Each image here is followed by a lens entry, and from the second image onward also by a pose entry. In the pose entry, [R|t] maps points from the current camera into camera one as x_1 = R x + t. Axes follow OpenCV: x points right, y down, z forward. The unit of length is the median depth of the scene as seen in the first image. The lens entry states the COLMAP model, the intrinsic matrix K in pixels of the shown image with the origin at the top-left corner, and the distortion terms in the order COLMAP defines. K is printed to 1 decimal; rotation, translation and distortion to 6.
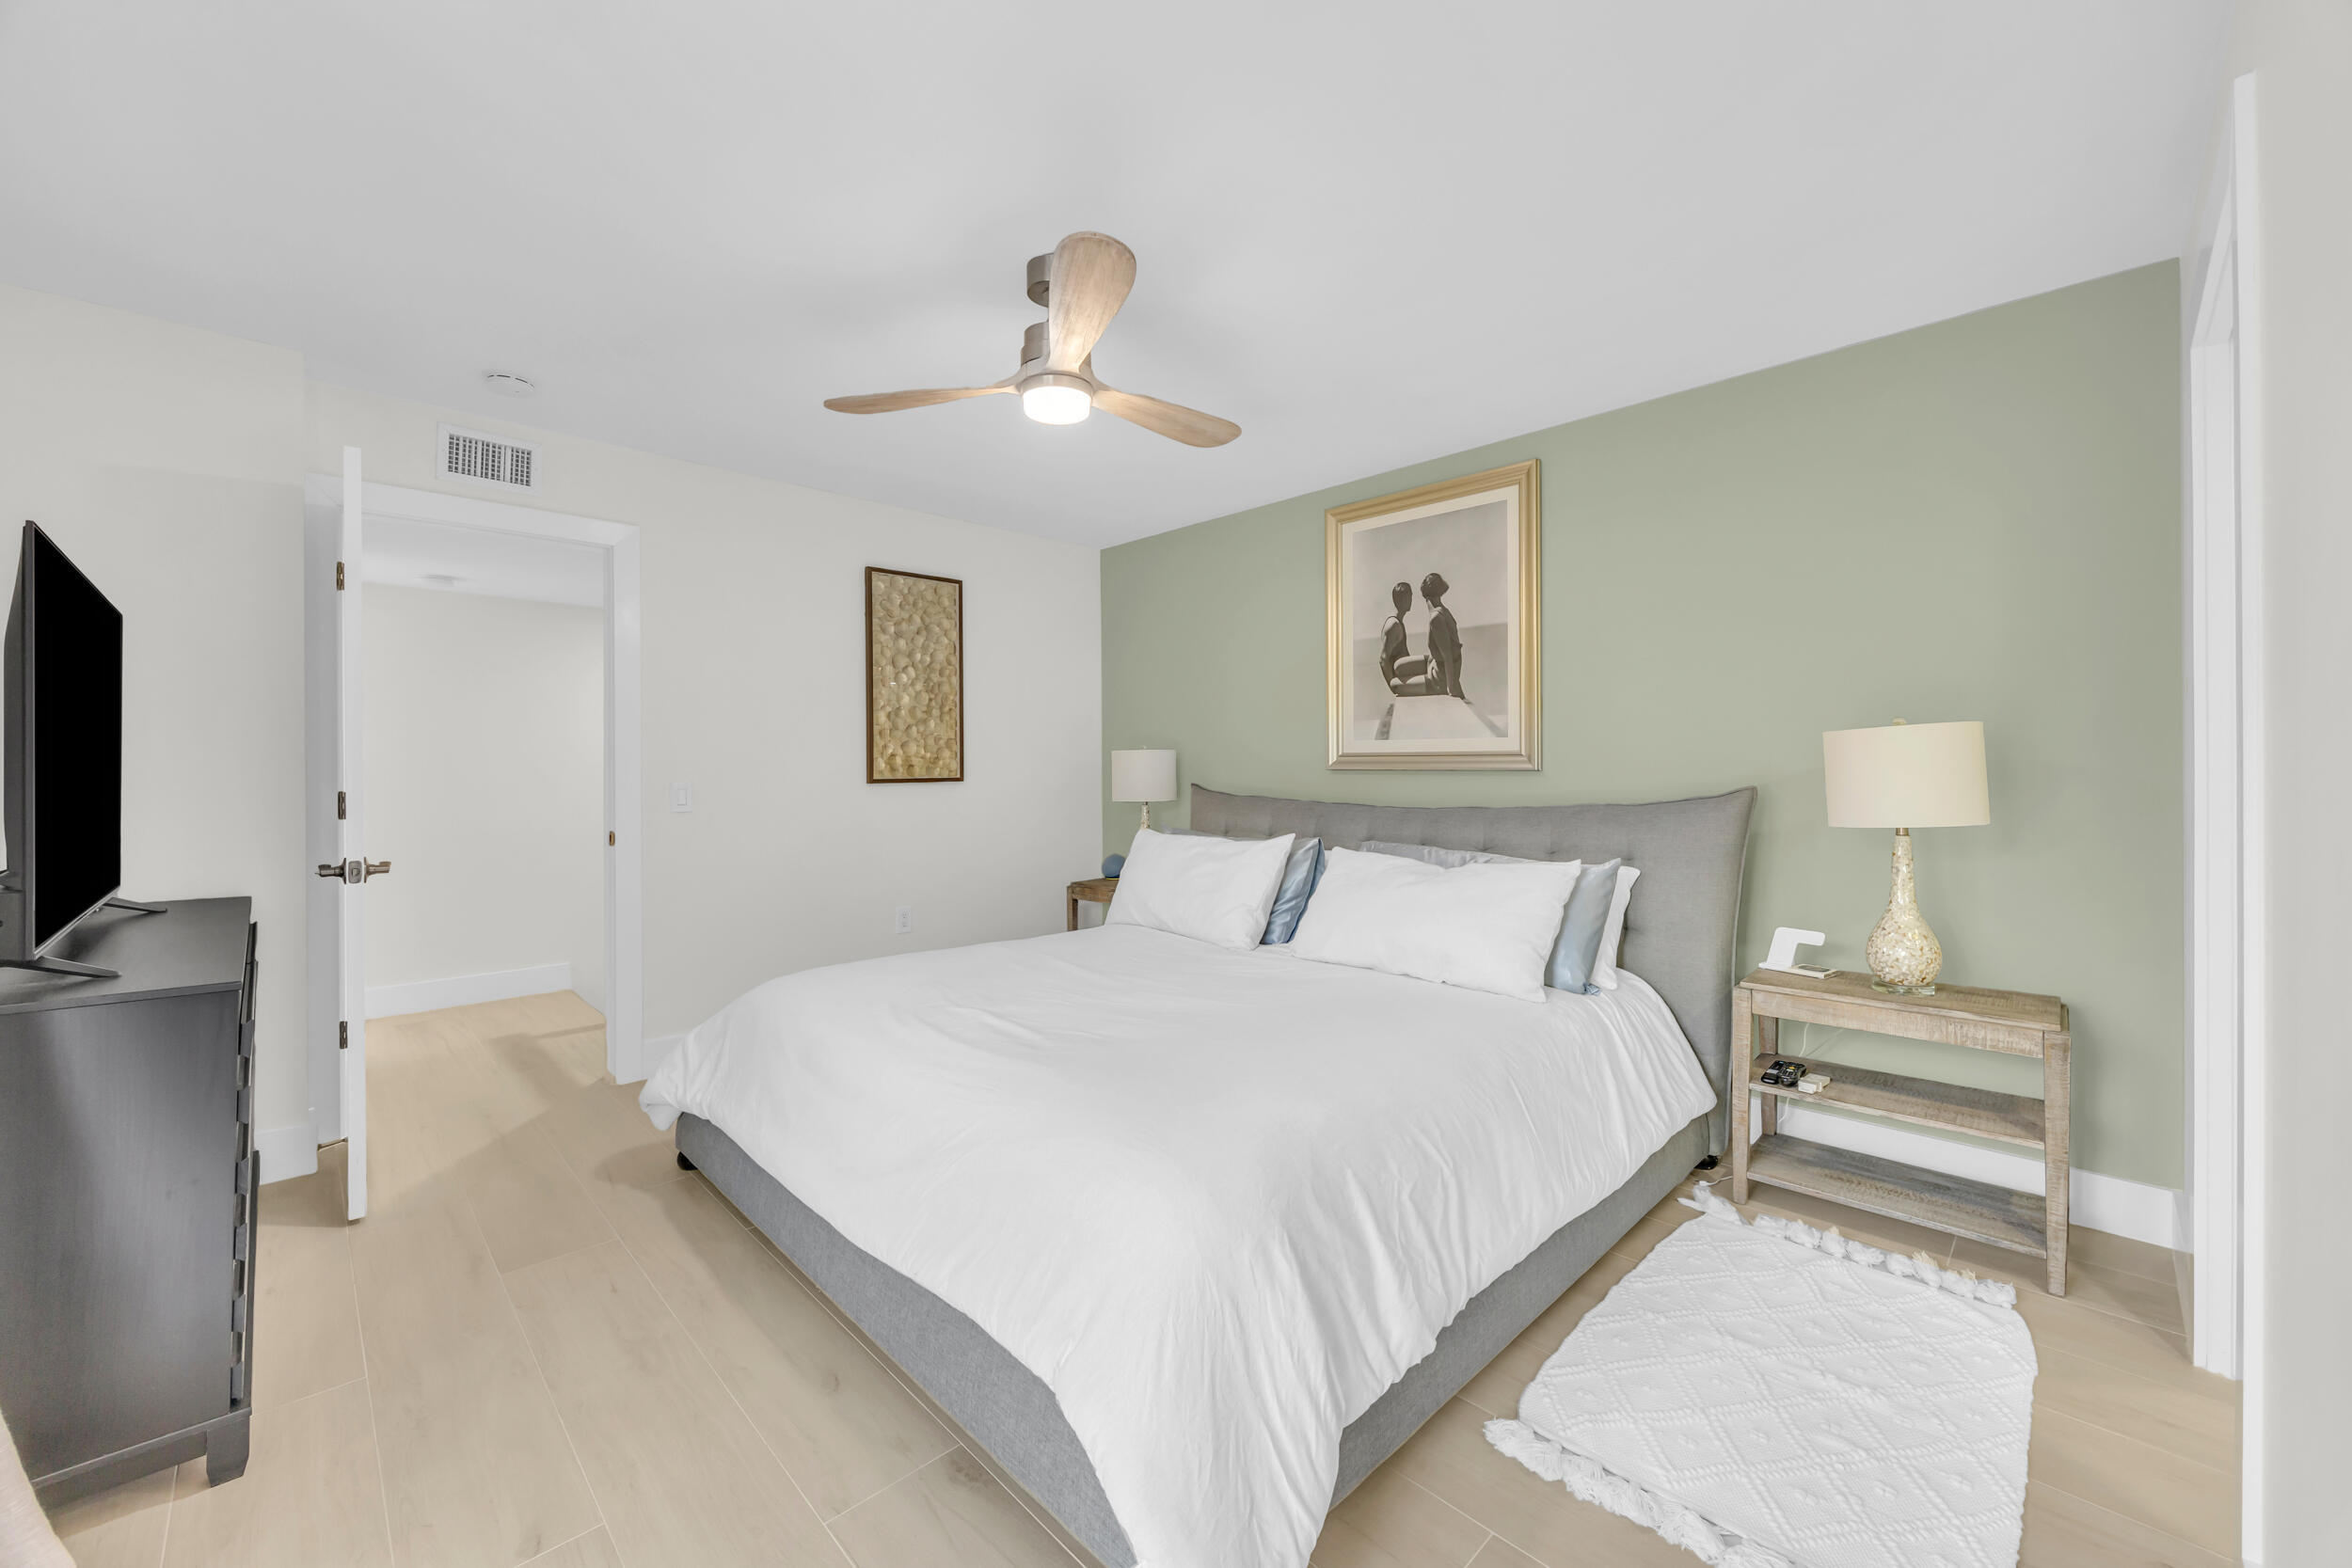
lens RADIAL K [[912.8, 0, 1168.5], [0, 912.8, 766.0], [0, 0, 1]] dist [-0.001878, 0.000442]
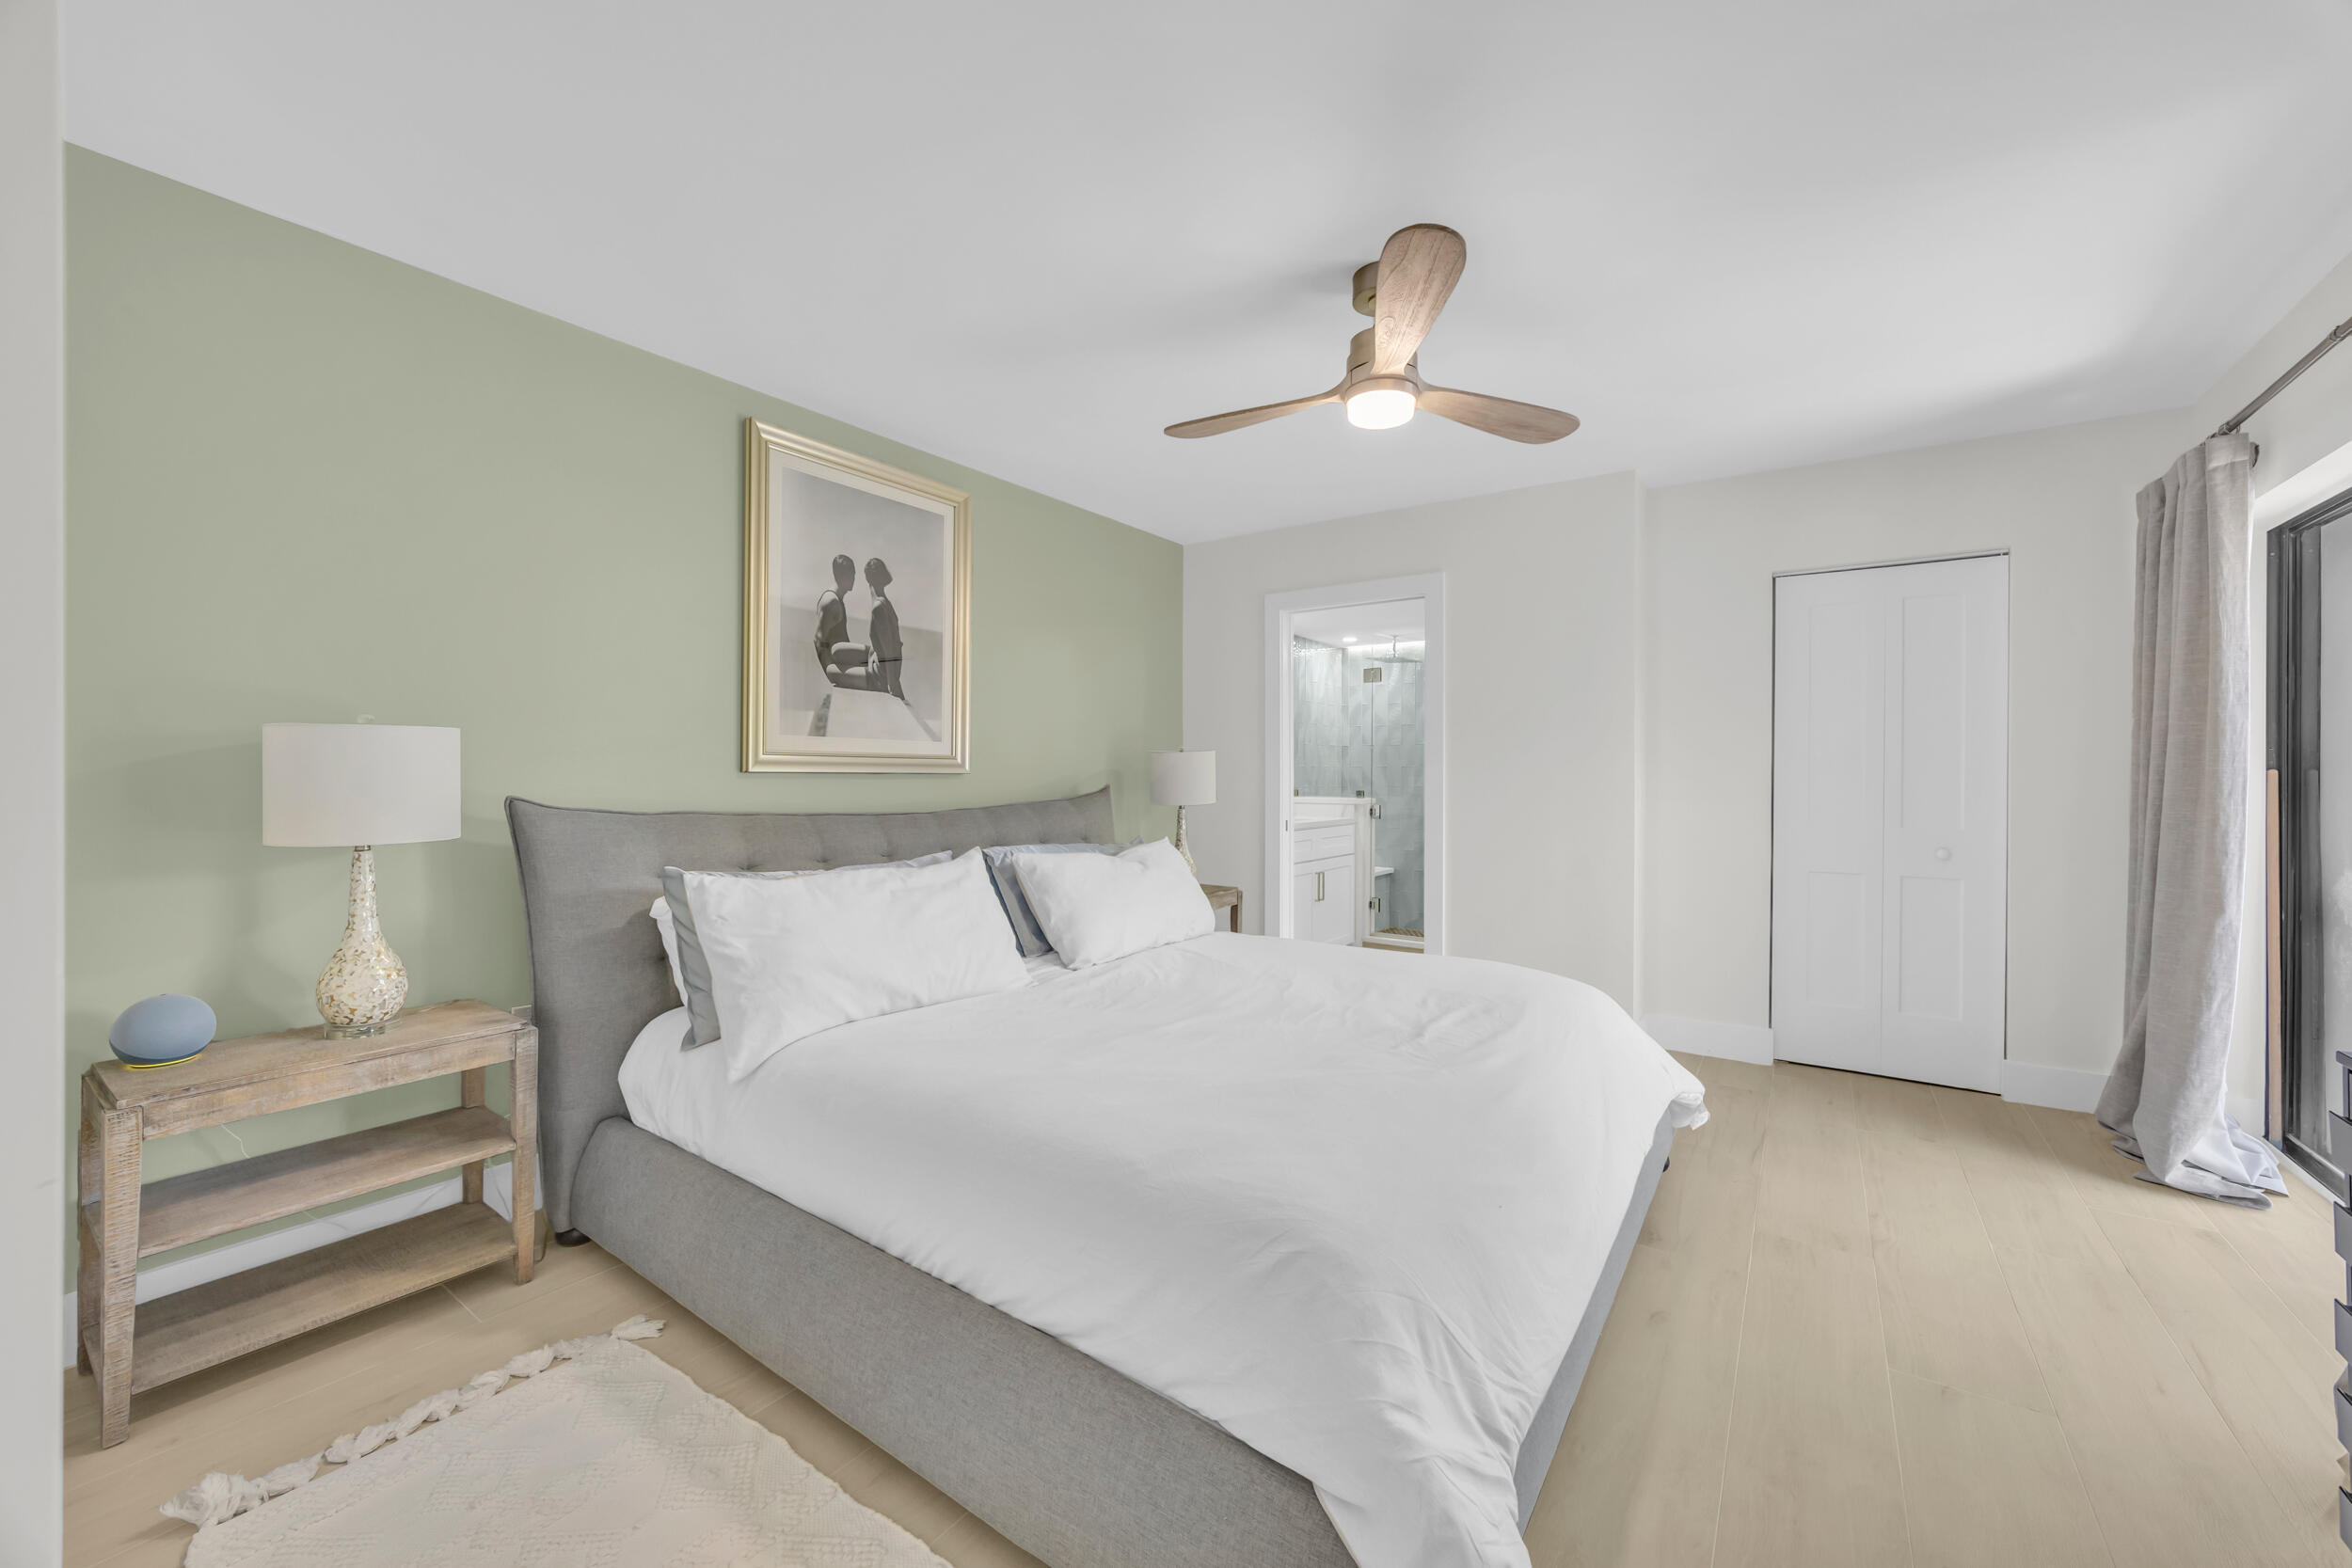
lens RADIAL K [[912.8, 0, 1170.1], [0, 912.8, 781.1], [0, 0, 1]] dist [-0.001878, 0.000442]
pose [[-0.172795, -0.004400, 0.984948, -0.643865], [-0.004711, 0.999982, 0.003641, 0.007491], [-0.984947, -0.004011, -0.172812, 0.842212]]
